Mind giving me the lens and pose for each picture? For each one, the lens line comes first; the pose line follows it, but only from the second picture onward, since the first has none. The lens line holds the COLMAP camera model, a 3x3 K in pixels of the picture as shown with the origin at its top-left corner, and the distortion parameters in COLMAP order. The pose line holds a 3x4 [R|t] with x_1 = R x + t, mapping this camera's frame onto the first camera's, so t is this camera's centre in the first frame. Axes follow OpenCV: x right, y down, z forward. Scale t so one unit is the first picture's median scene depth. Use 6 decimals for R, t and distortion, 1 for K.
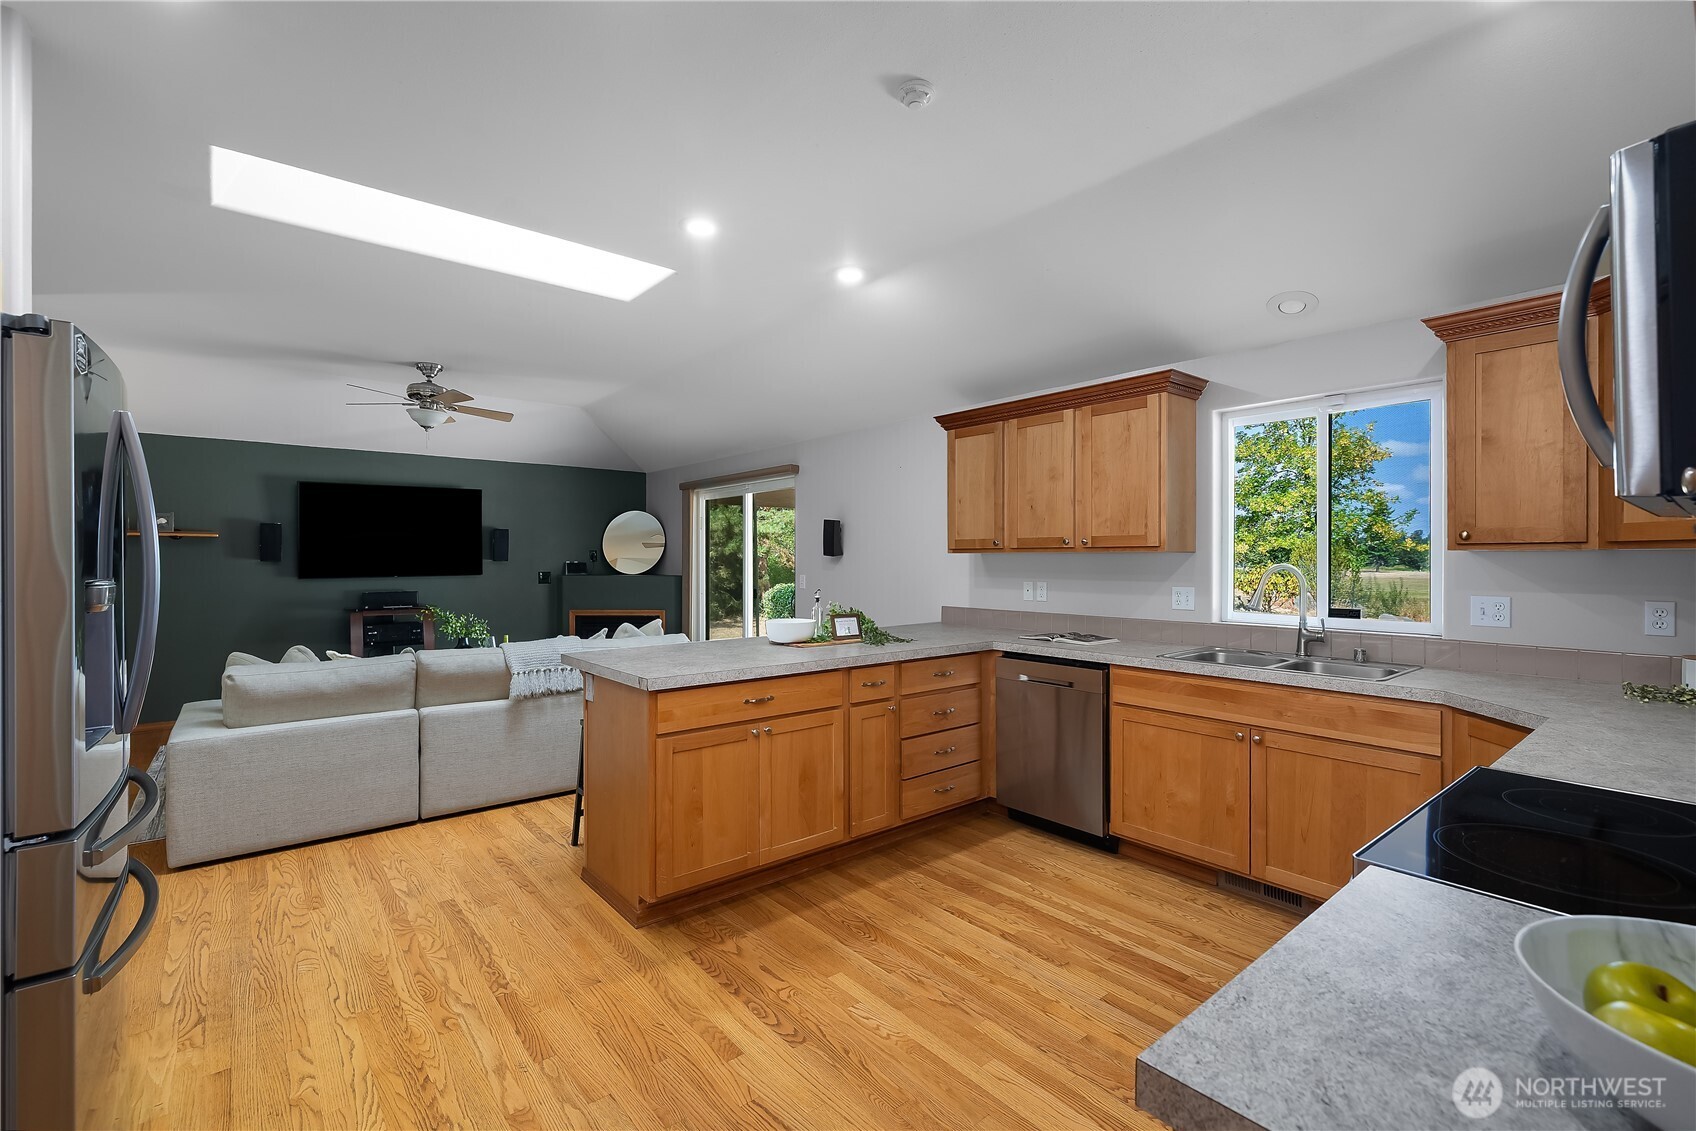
lens RADIAL K [[737.6, 0, 833.0], [0, 737.6, 556.9], [0, 0, 1]] dist [-0.002923, -0.000145]
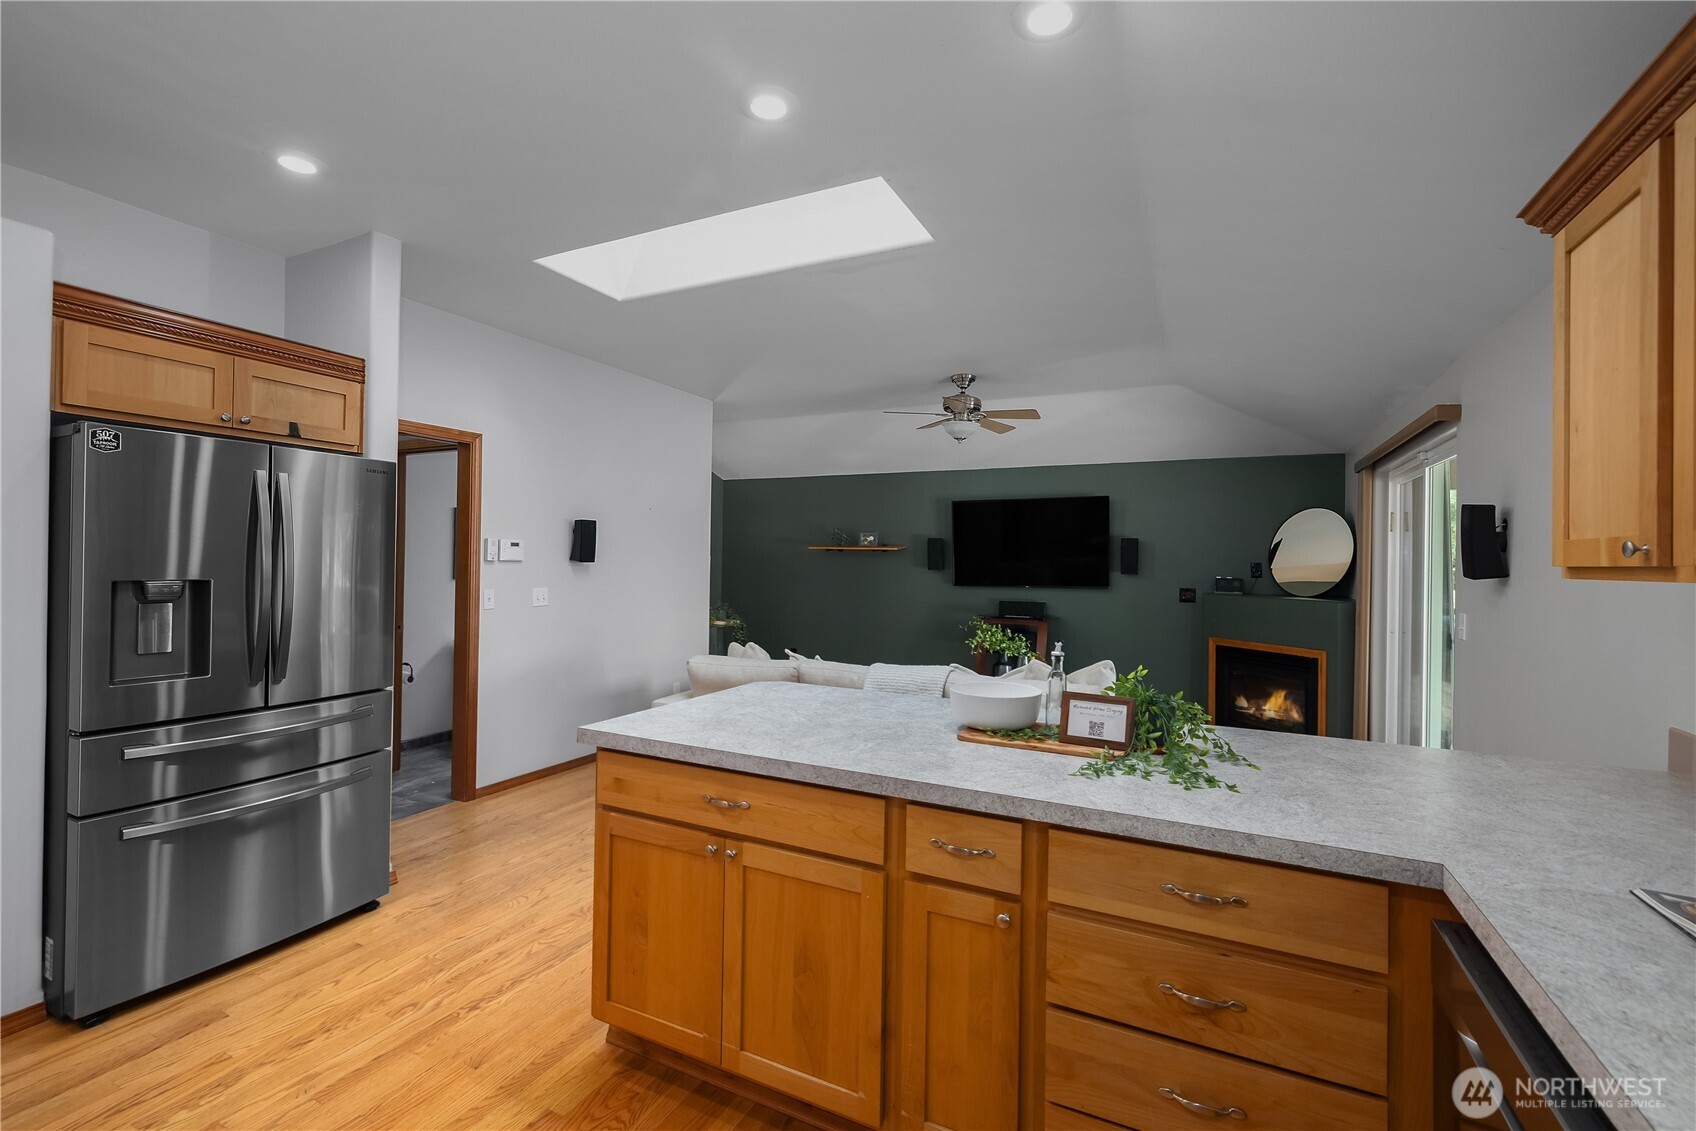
lens RADIAL K [[722.6, 0, 851.1], [0, 722.6, 556.0], [0, 0, 1]] dist [-0.001877, 0.001606]
pose [[0.417511, -0.001785, -0.908670, 0.425046], [-0.012769, 0.999888, -0.007832, -0.011870], [0.908582, 0.014872, 0.417442, 0.699441]]
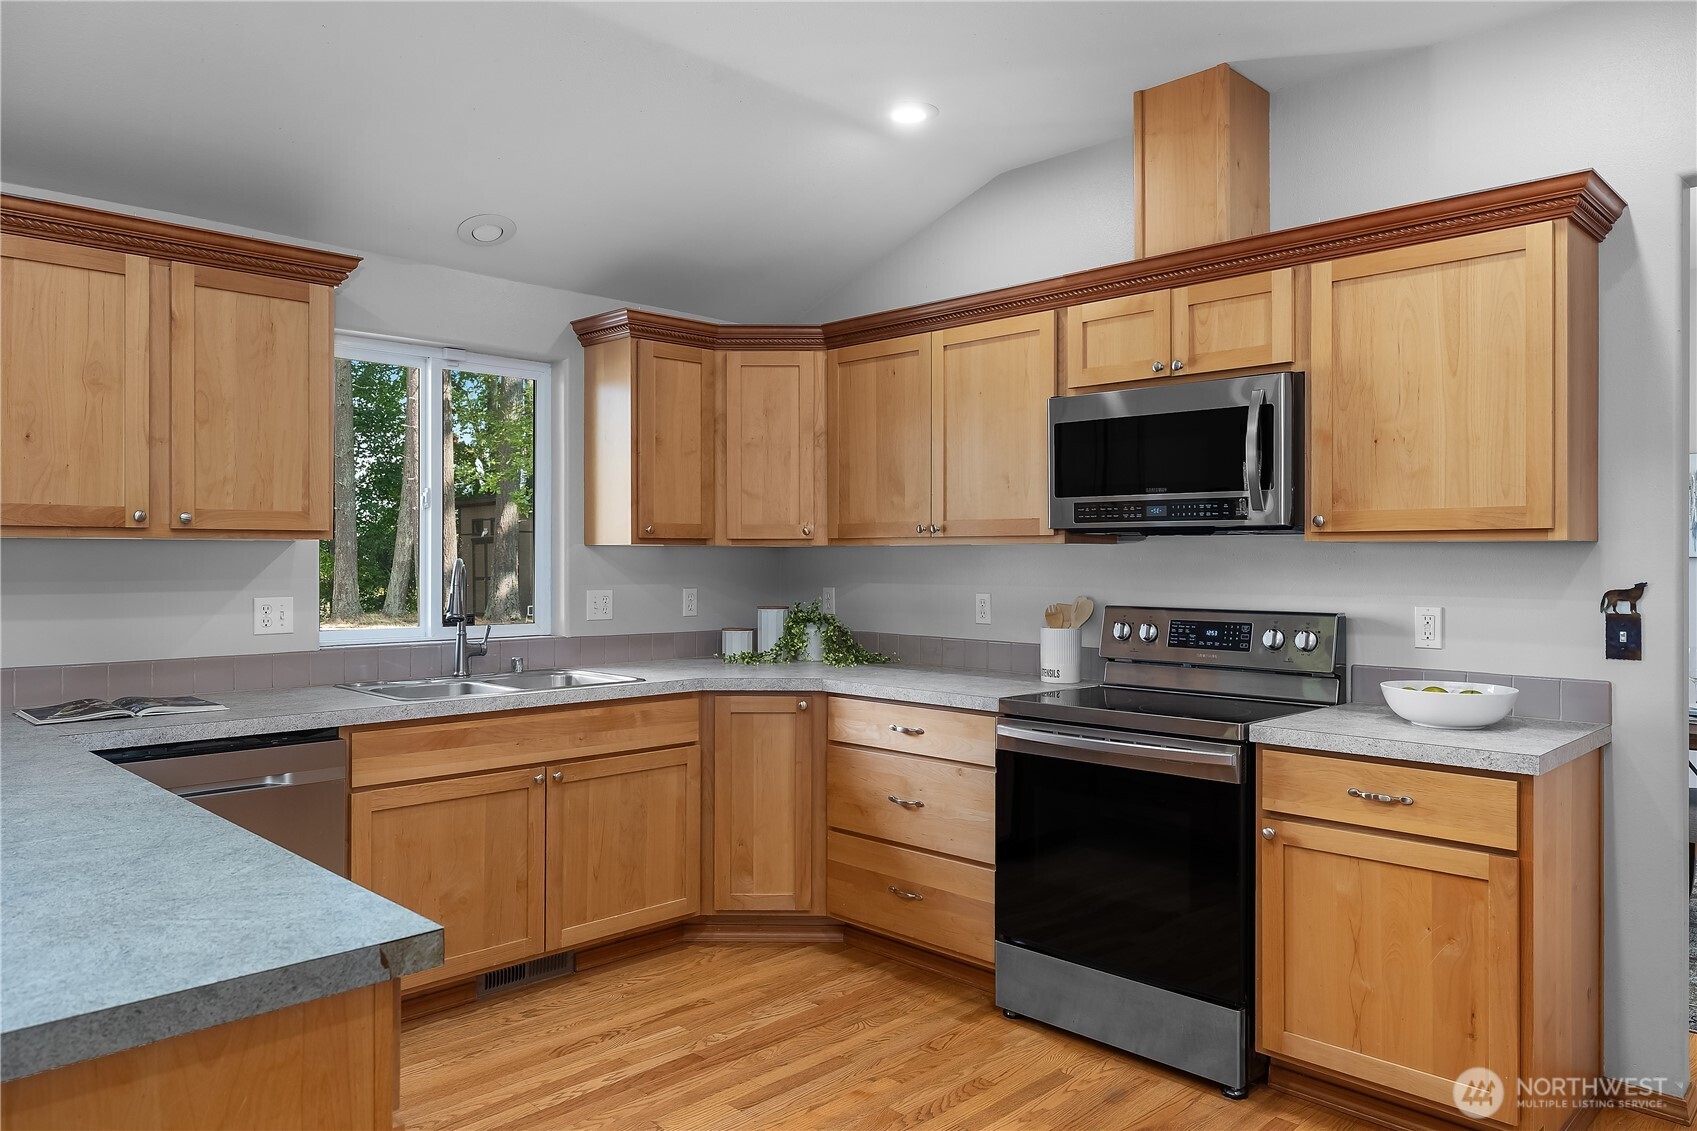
lens RADIAL K [[1139.1, 0, 847.7], [0, 1139.1, 552.4], [0, 0, 1]] dist [-0.002463, -0.000498]
pose [[-0.099579, 0.003299, 0.995024, -0.557360], [-0.004826, 0.999981, -0.003799, 0.004750], [-0.995018, -0.005180, -0.099561, 0.653132]]
